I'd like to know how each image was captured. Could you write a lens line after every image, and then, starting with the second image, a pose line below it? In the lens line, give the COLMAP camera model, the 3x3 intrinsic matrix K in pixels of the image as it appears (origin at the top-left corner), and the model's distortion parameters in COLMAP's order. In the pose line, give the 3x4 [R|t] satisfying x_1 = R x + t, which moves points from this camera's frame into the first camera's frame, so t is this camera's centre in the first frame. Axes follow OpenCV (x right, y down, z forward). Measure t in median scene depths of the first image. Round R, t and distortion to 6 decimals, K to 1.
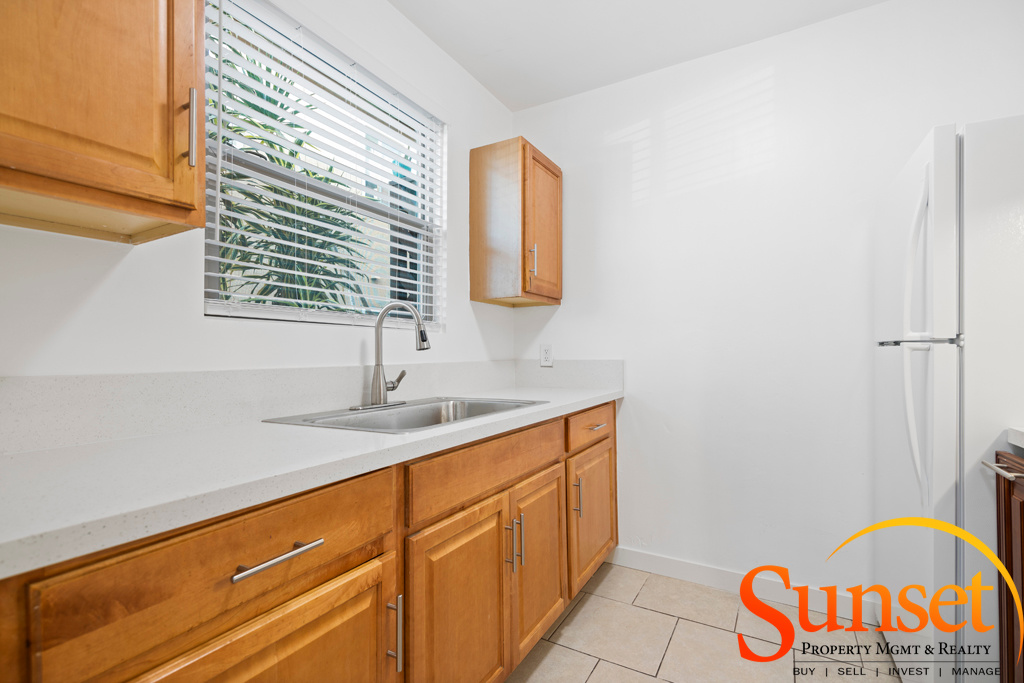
lens RADIAL K [[466.3, 0, 521.7], [0, 466.3, 346.6], [0, 0, 1]] dist [-0.001772, -0.001780]
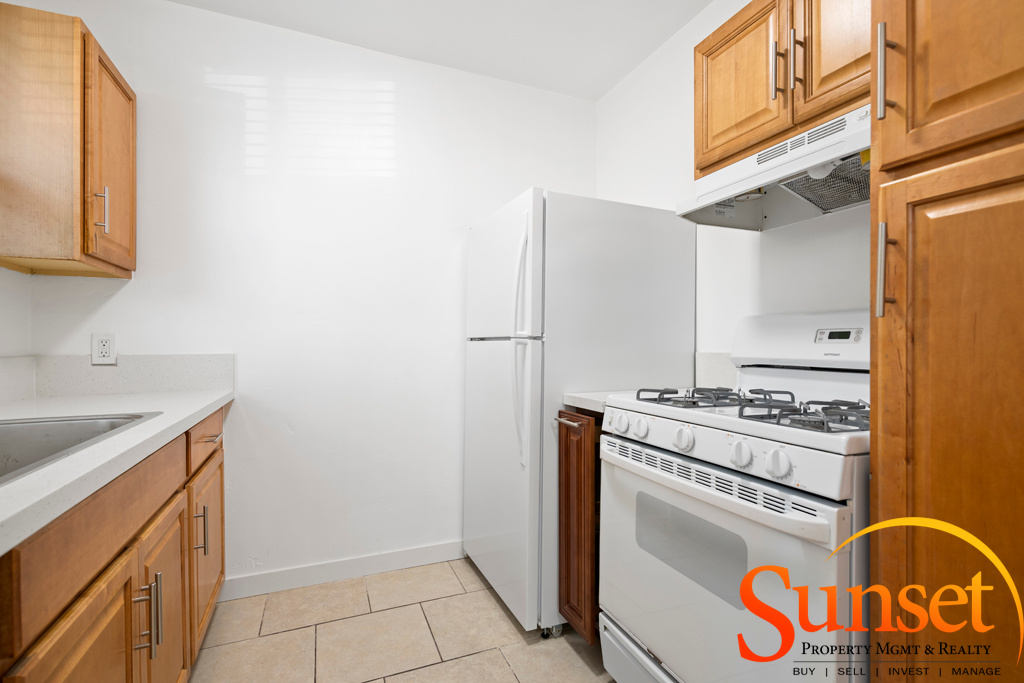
lens RADIAL K [[466.3, 0, 522.0], [0, 466.3, 347.6], [0, 0, 1]] dist [-0.001772, -0.001780]
pose [[0.600992, 0.000158, 0.799255, -0.150861], [-0.013275, 0.999864, 0.009785, 0.002262], [-0.799145, -0.016491, 0.600912, 0.093301]]
